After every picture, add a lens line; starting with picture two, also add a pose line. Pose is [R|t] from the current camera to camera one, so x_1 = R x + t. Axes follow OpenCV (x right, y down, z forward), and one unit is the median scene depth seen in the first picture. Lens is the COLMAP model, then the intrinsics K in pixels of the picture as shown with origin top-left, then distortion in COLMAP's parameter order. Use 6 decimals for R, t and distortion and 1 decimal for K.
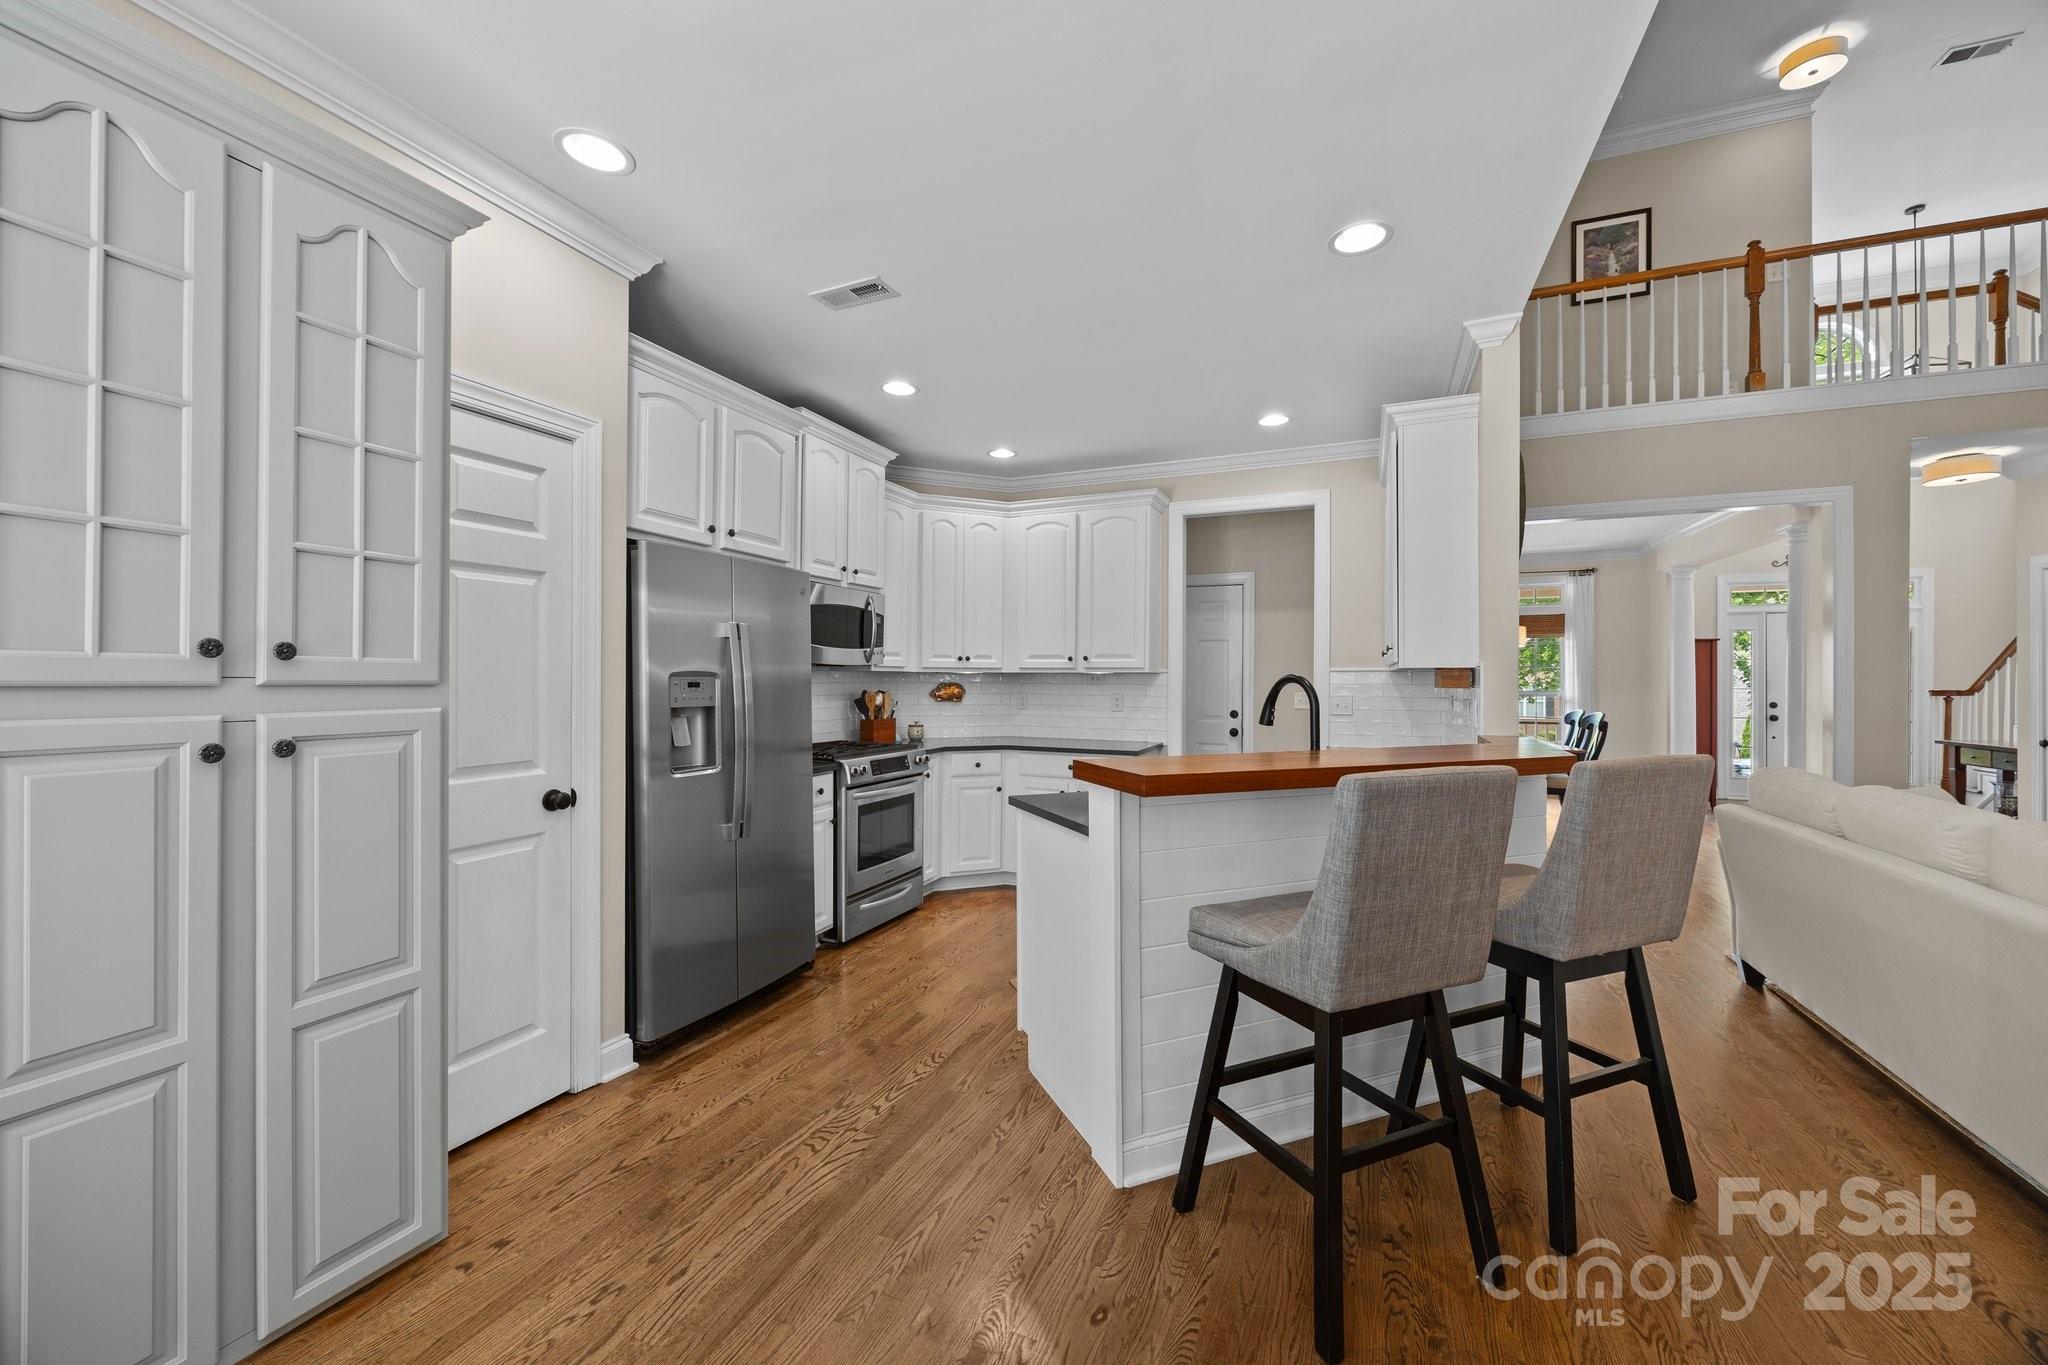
lens RADIAL K [[784.6, 0, 1027.8], [0, 784.6, 674.7], [0, 0, 1]] dist [-0.001556, -0.000541]
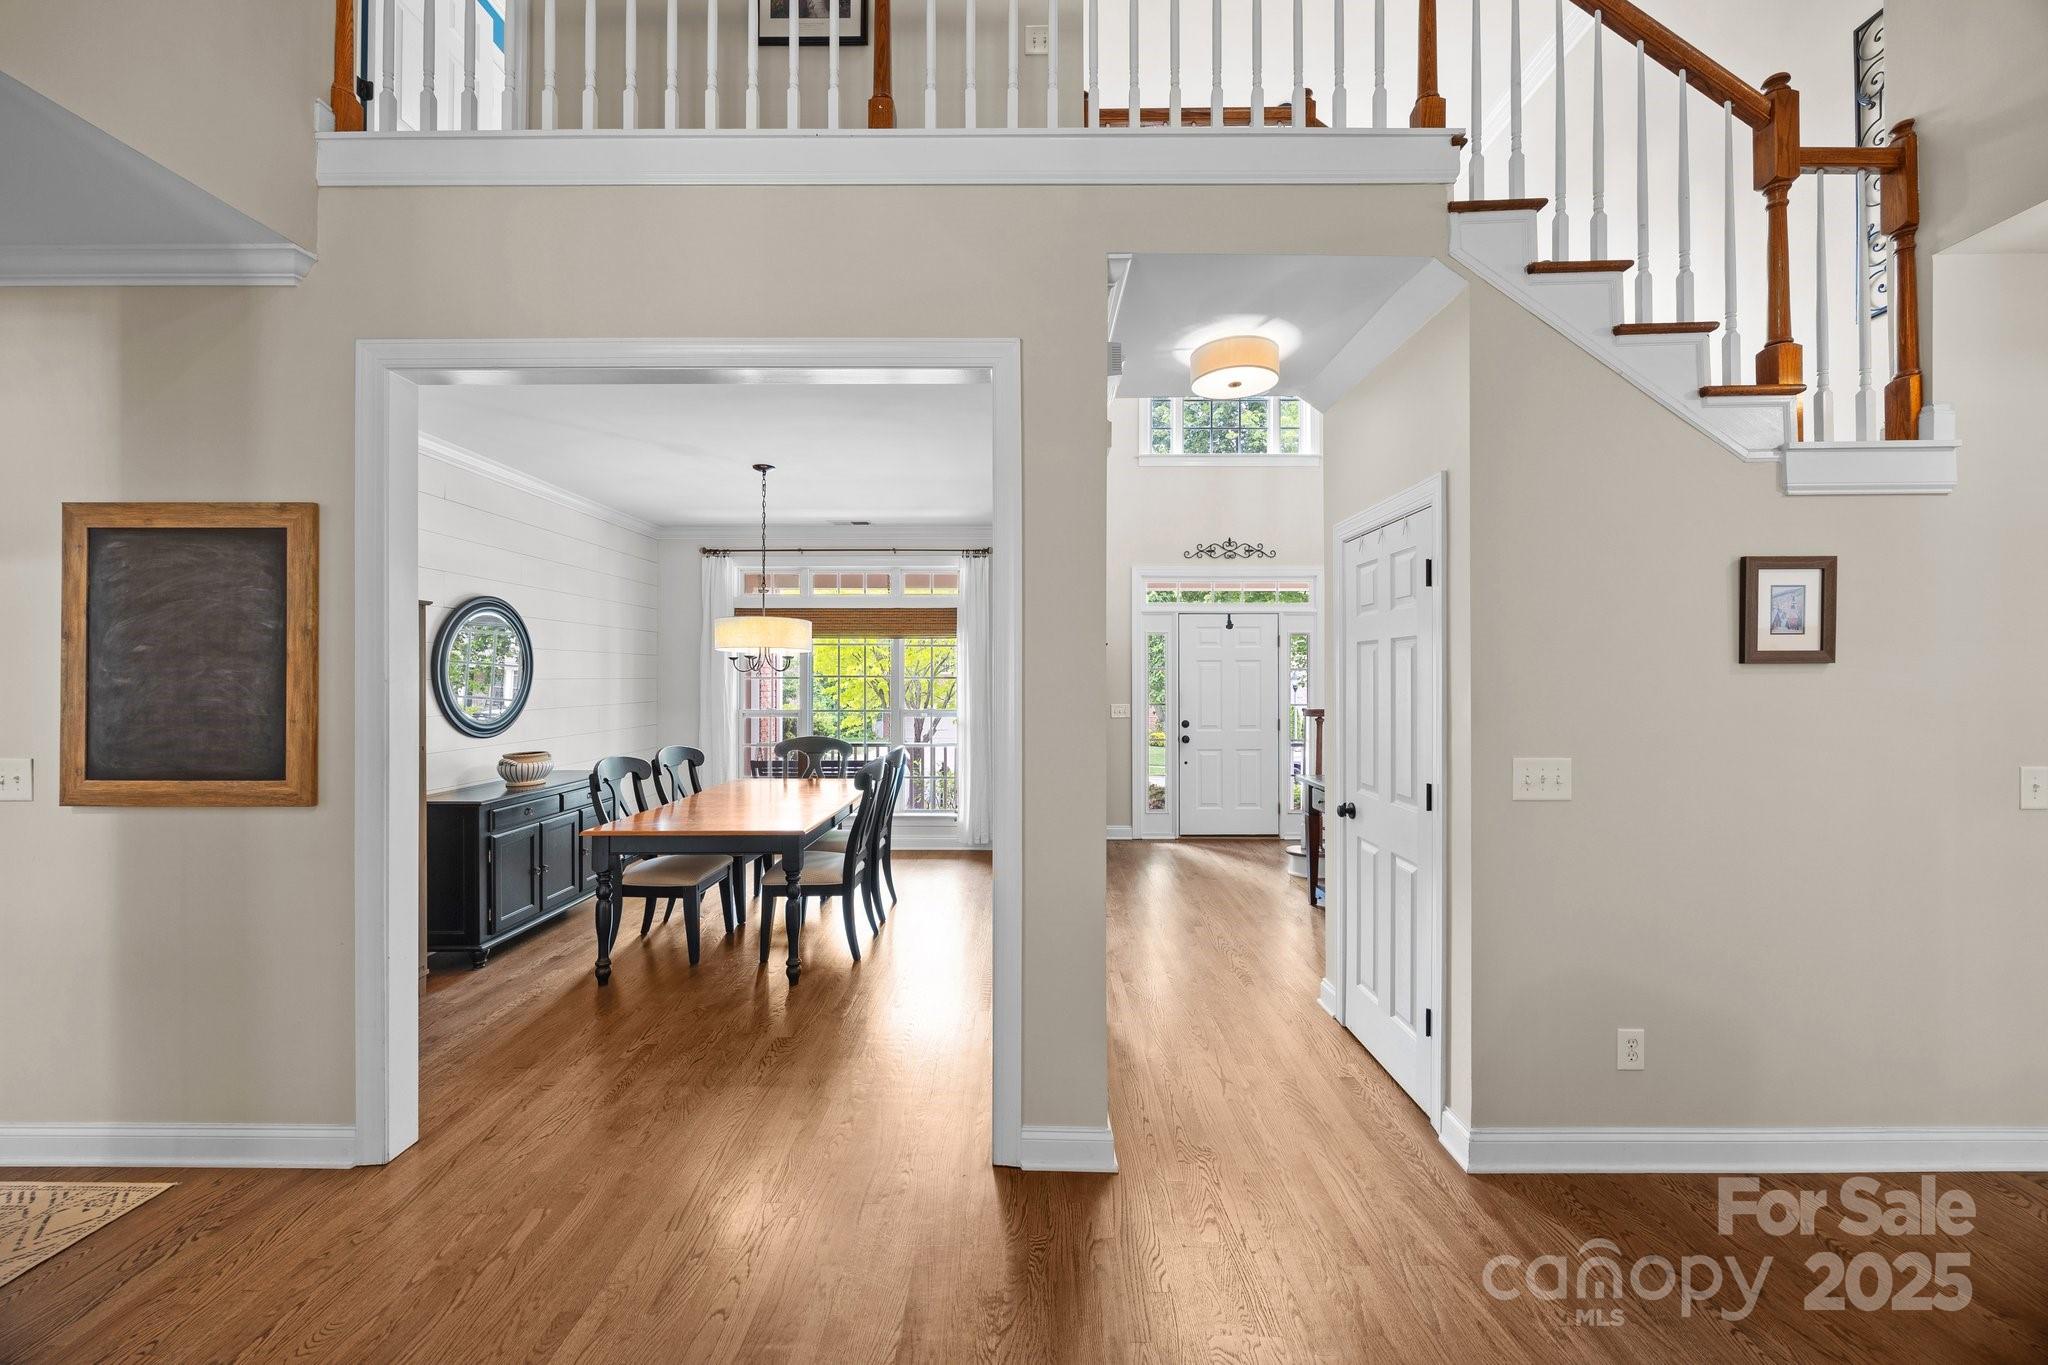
lens RADIAL K [[784.6, 0, 1027.8], [0, 784.6, 674.7], [0, 0, 1]] dist [-0.001556, -0.000541]
pose [[0.920756, -0.003055, 0.390127, 0.636616], [0.002383, 0.999995, 0.002207, -0.021280], [-0.390132, -0.001102, 0.920758, 0.398466]]
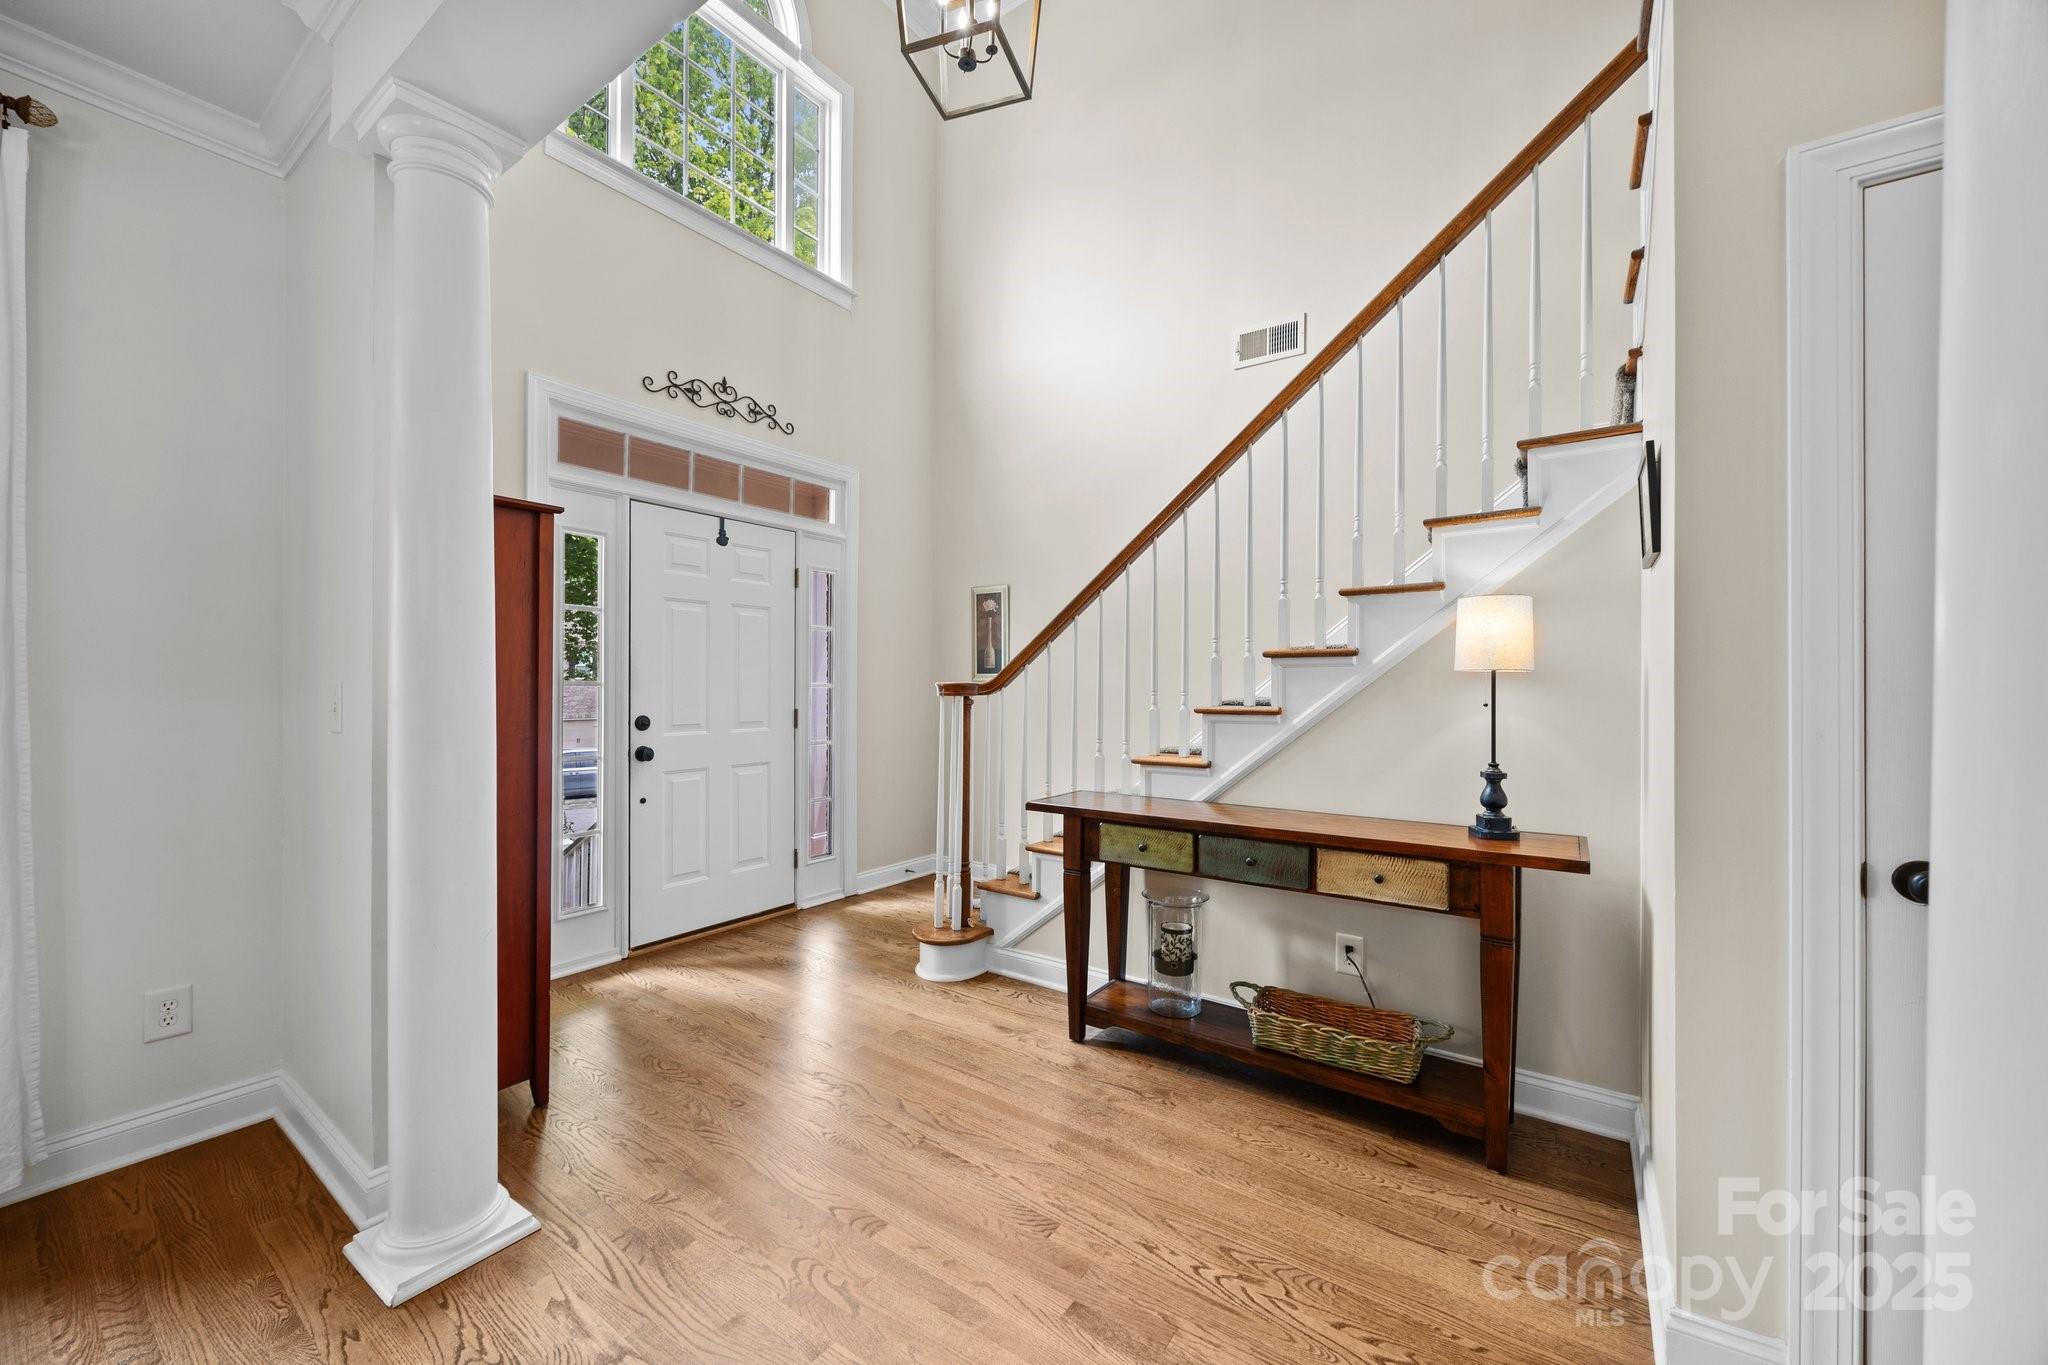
lens RADIAL K [[784.6, 0, 1027.8], [0, 784.6, 674.7], [0, 0, 1]] dist [-0.001556, -0.000541]
pose [[0.211787, 0.005929, 0.977298, 0.796992], [-0.007325, 0.999963, -0.004479, 0.018817], [-0.977288, -0.006210, 0.211823, 0.963887]]
